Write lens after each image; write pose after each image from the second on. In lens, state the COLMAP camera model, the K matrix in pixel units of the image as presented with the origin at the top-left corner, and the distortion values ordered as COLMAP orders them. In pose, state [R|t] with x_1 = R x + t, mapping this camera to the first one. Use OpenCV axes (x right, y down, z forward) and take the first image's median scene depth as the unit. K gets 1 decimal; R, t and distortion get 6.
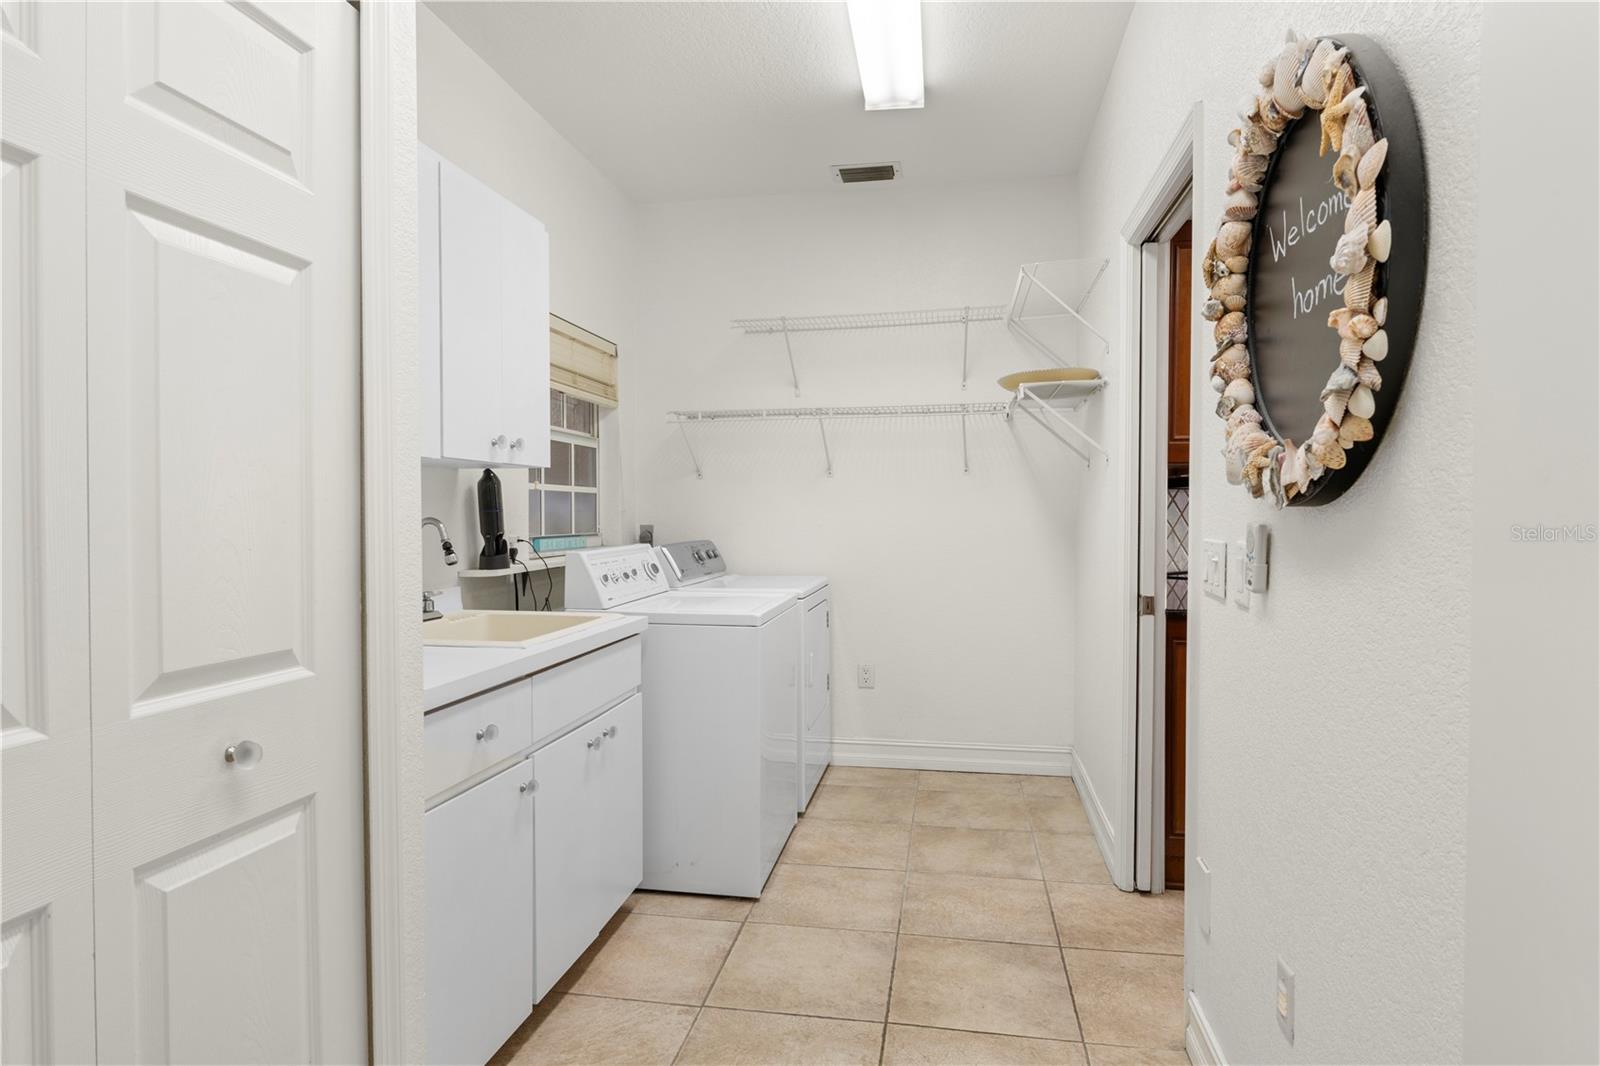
lens RADIAL K [[896.6, 0, 799.5], [0, 896.6, 527.2], [0, 0, 1]] dist [0.039154, 0.000874]
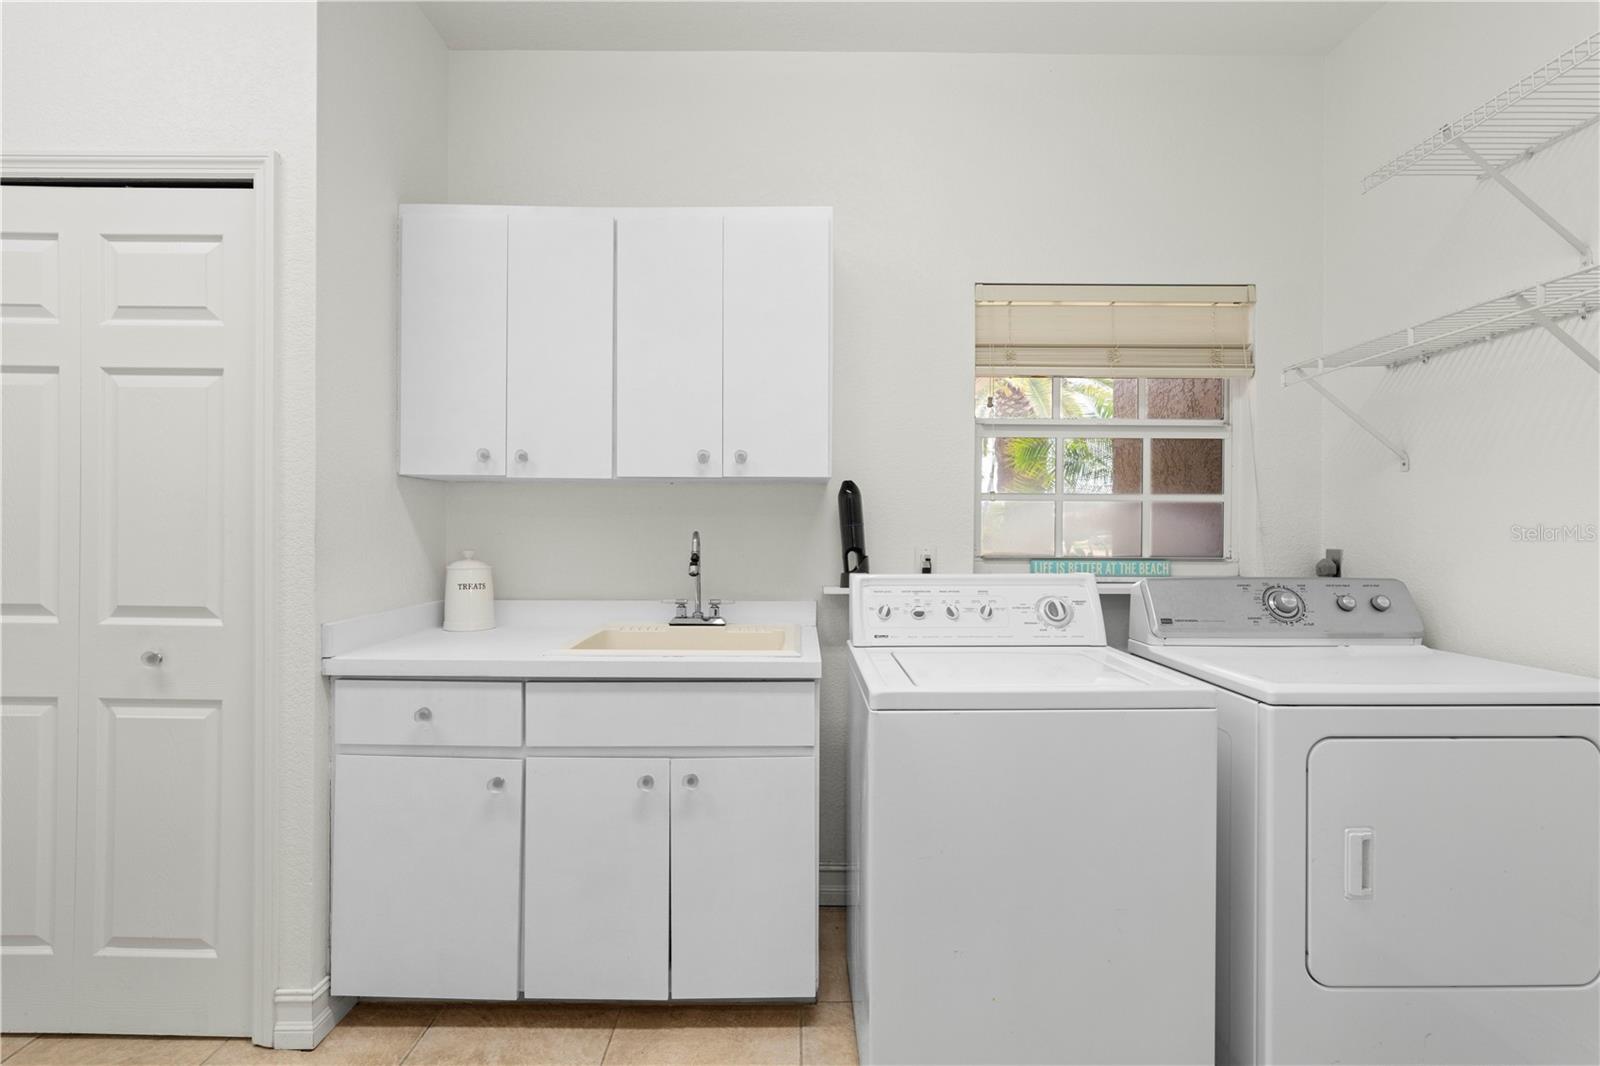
lens RADIAL K [[762.6, 0, 802.0], [0, 762.6, 532.7], [0, 0, 1]] dist [0.003630, 0.000493]
pose [[0.185069, 0.009636, -0.982678, 0.437057], [-0.021597, 0.999750, 0.005736, -0.014030], [0.982488, 0.020162, 0.185231, 0.785495]]
